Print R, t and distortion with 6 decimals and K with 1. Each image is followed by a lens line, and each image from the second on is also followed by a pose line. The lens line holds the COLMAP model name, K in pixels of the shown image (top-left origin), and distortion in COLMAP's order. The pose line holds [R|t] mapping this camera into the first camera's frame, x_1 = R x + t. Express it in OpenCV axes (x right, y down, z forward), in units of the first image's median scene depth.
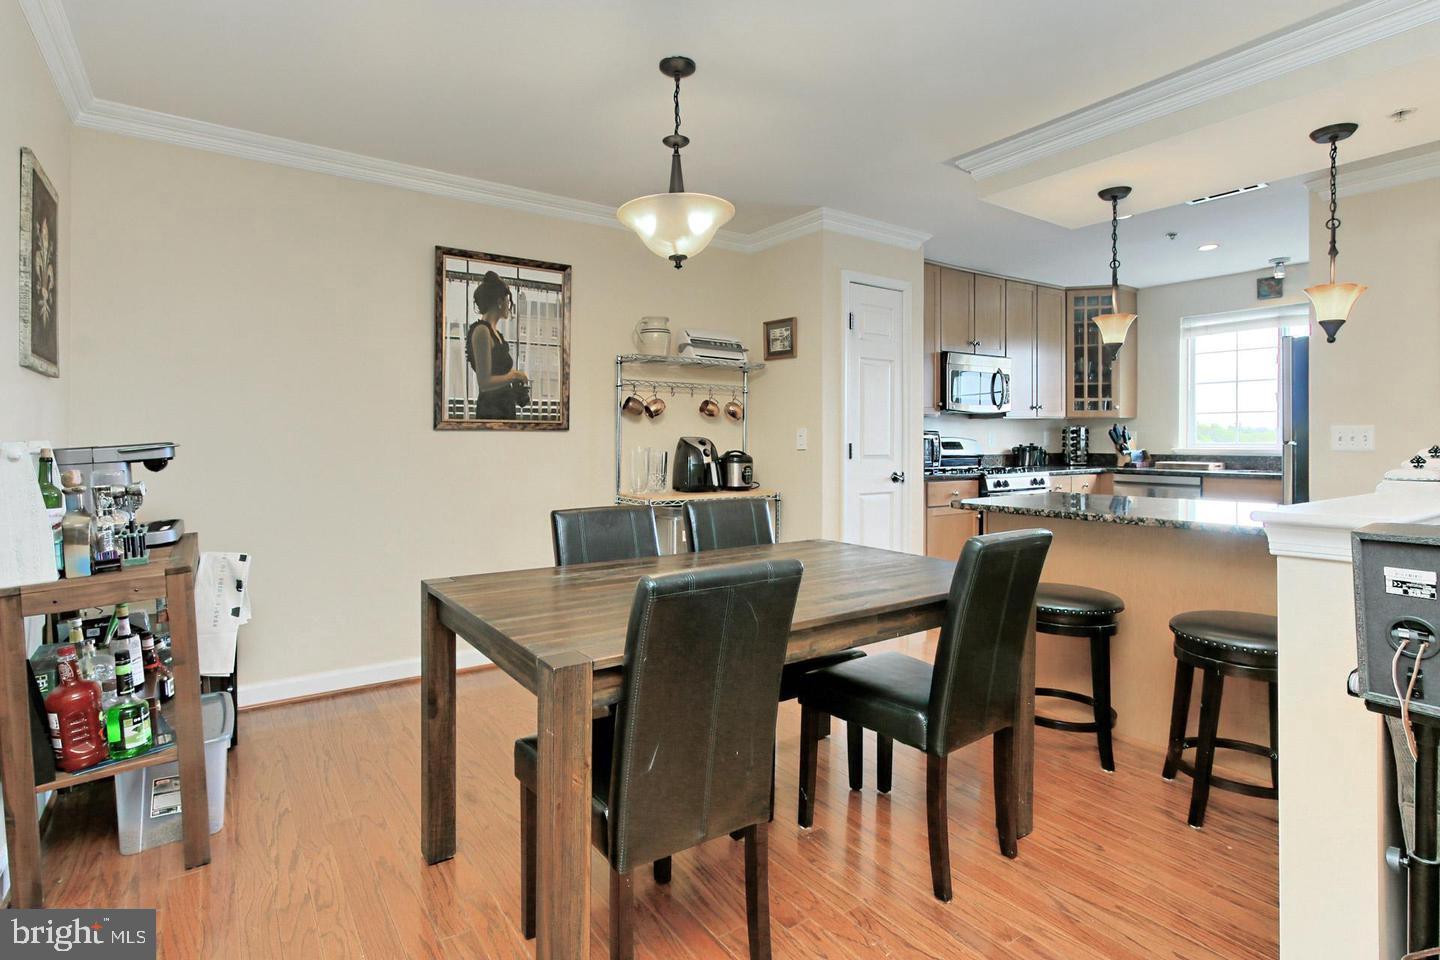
lens RADIAL K [[717.9, 0, 718.5], [0, 717.9, 443.2], [0, 0, 1]] dist [0.005166, 0.001575]
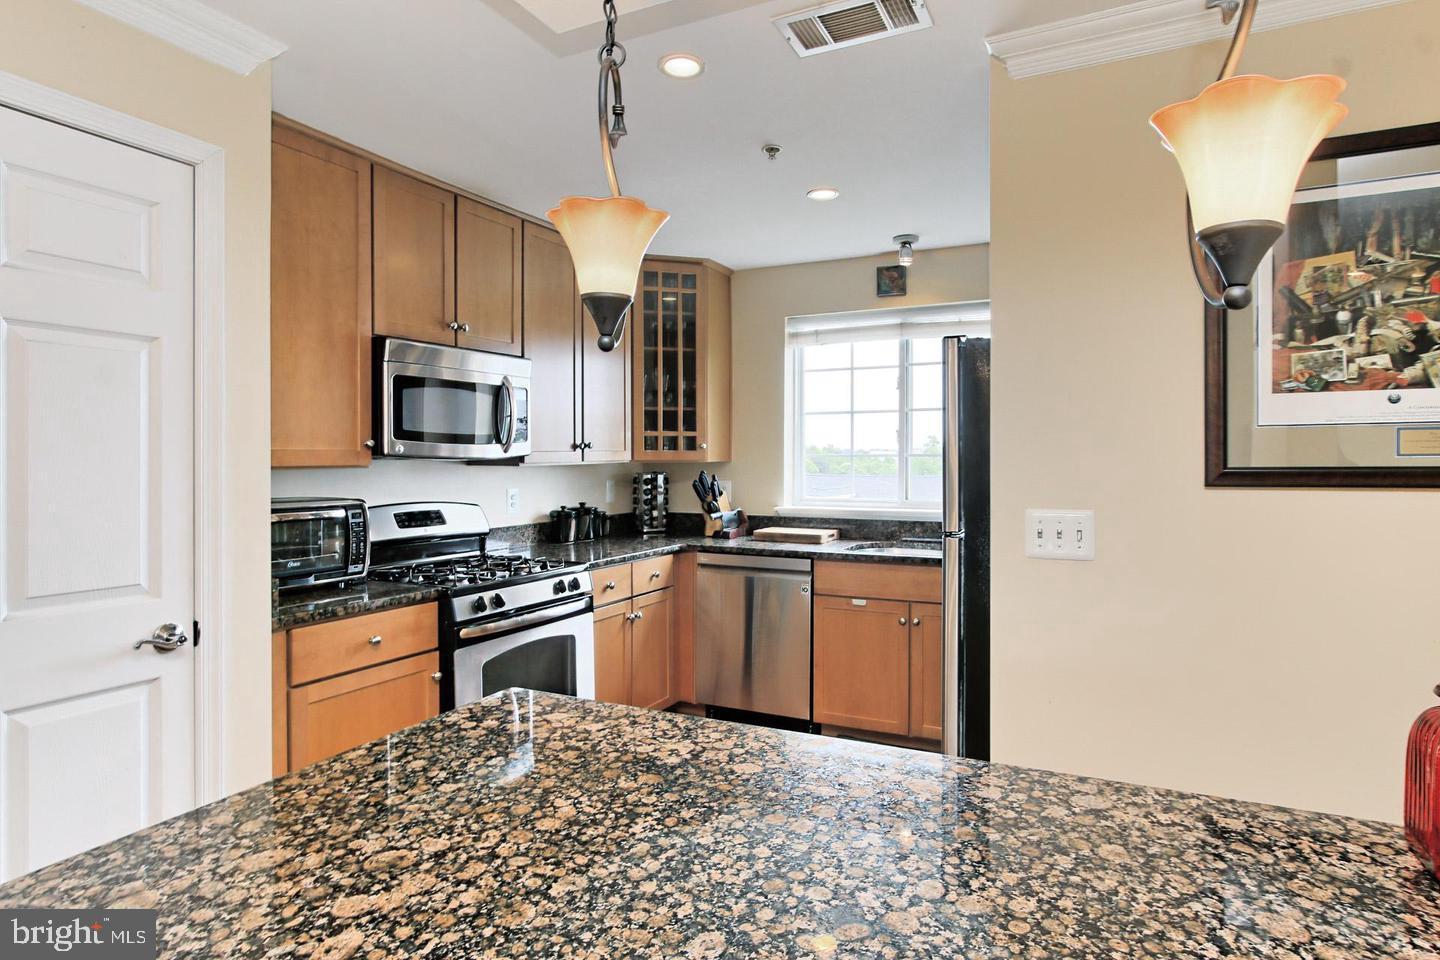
lens RADIAL K [[808.1, 0, 721.0], [0, 808.1, 464.1], [0, 0, 1]] dist [-0.002517, -0.000317]
pose [[0.881388, -0.001361, 0.472391, 0.291832], [0.001245, 0.999999, 0.000559, -0.045121], [-0.472391, 0.000096, 0.881389, 0.455964]]
